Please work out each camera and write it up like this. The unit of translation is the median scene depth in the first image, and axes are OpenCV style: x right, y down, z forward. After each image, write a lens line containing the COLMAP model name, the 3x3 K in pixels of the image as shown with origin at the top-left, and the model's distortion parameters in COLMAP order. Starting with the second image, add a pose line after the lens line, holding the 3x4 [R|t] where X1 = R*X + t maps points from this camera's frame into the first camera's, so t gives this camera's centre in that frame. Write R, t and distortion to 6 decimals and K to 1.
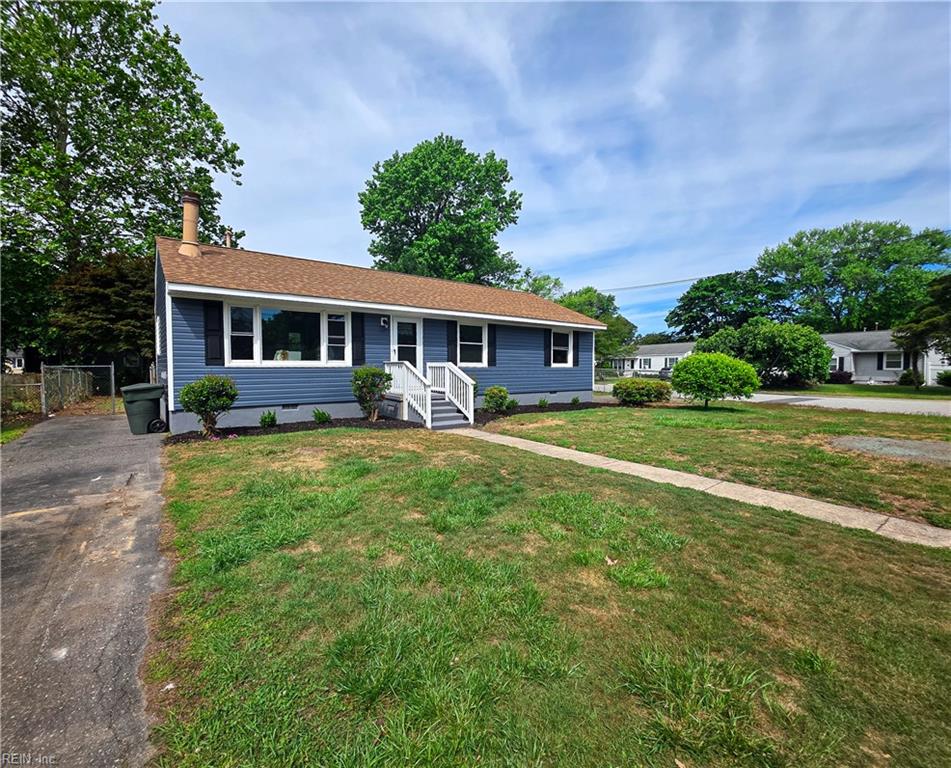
lens RADIAL K [[425.3, 0, 467.7], [0, 425.3, 390.9], [0, 0, 1]] dist [-0.013431, -0.000014]
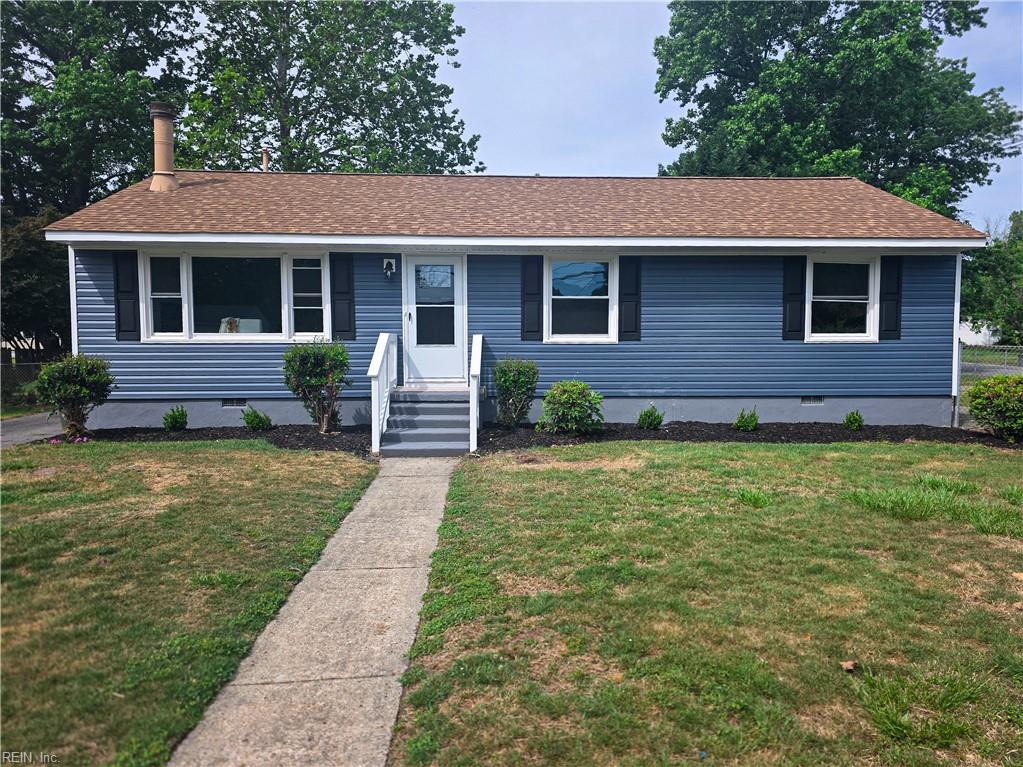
lens RADIAL K [[728.3, 0, 512.5], [0, 728.3, 380.3], [0, 0, 1]] dist [0.029844, -0.015870]
pose [[0.830700, 0.026004, -0.556112, 0.486722], [-0.028775, 0.999579, 0.003757, -0.012708], [0.555976, 0.012881, 0.831099, 0.249626]]
